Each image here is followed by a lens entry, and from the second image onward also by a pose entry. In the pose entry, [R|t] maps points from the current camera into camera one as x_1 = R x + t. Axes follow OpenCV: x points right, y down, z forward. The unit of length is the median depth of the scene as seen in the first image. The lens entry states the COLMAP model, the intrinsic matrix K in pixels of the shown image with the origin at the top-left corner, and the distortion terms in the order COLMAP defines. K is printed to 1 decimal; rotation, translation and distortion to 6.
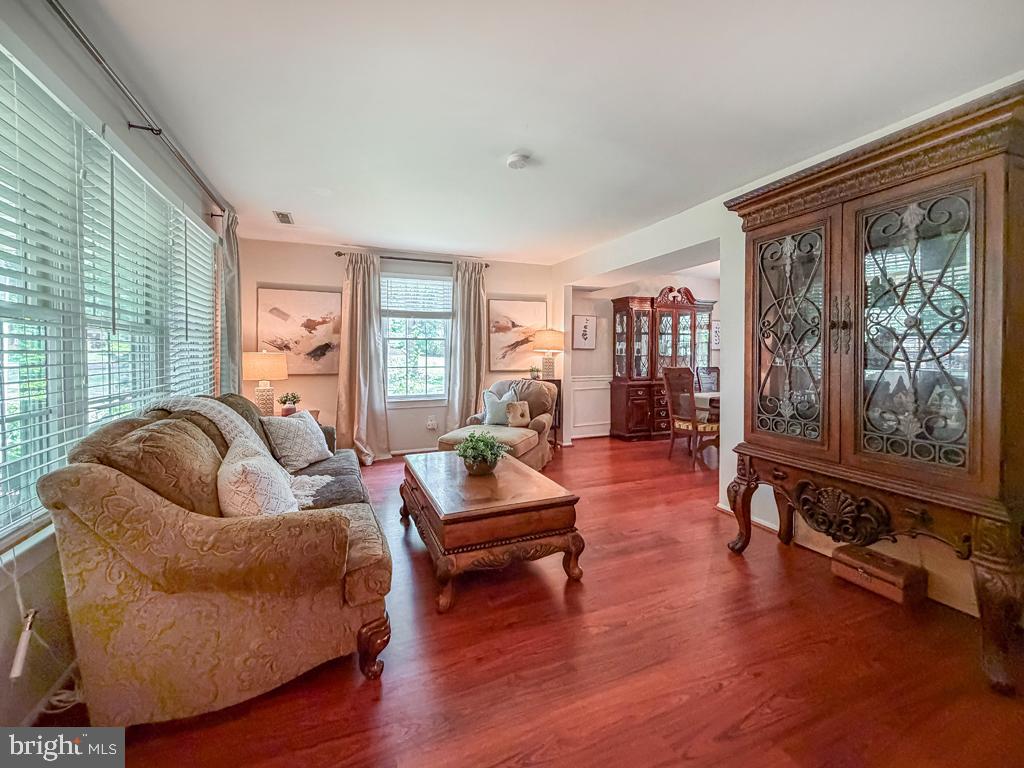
lens RADIAL K [[416.8, 0, 518.3], [0, 416.8, 357.5], [0, 0, 1]] dist [-0.013493, -0.000088]
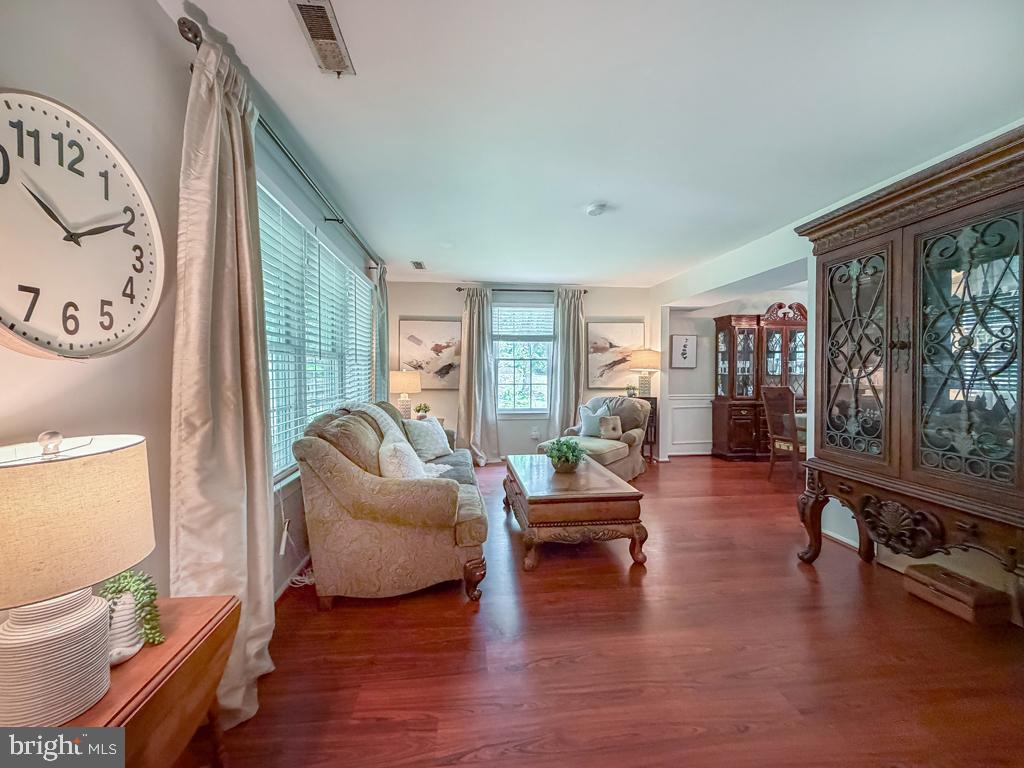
lens RADIAL K [[410.9, 0, 512.0], [0, 410.9, 384.0], [0, 0, 1]] dist [-0.038286, 0.000006]
pose [[0.958431, 0.008586, -0.285194, 0.103793], [-0.003313, 0.999815, 0.018965, 0.002924], [0.285304, -0.017232, 0.958282, -0.184329]]
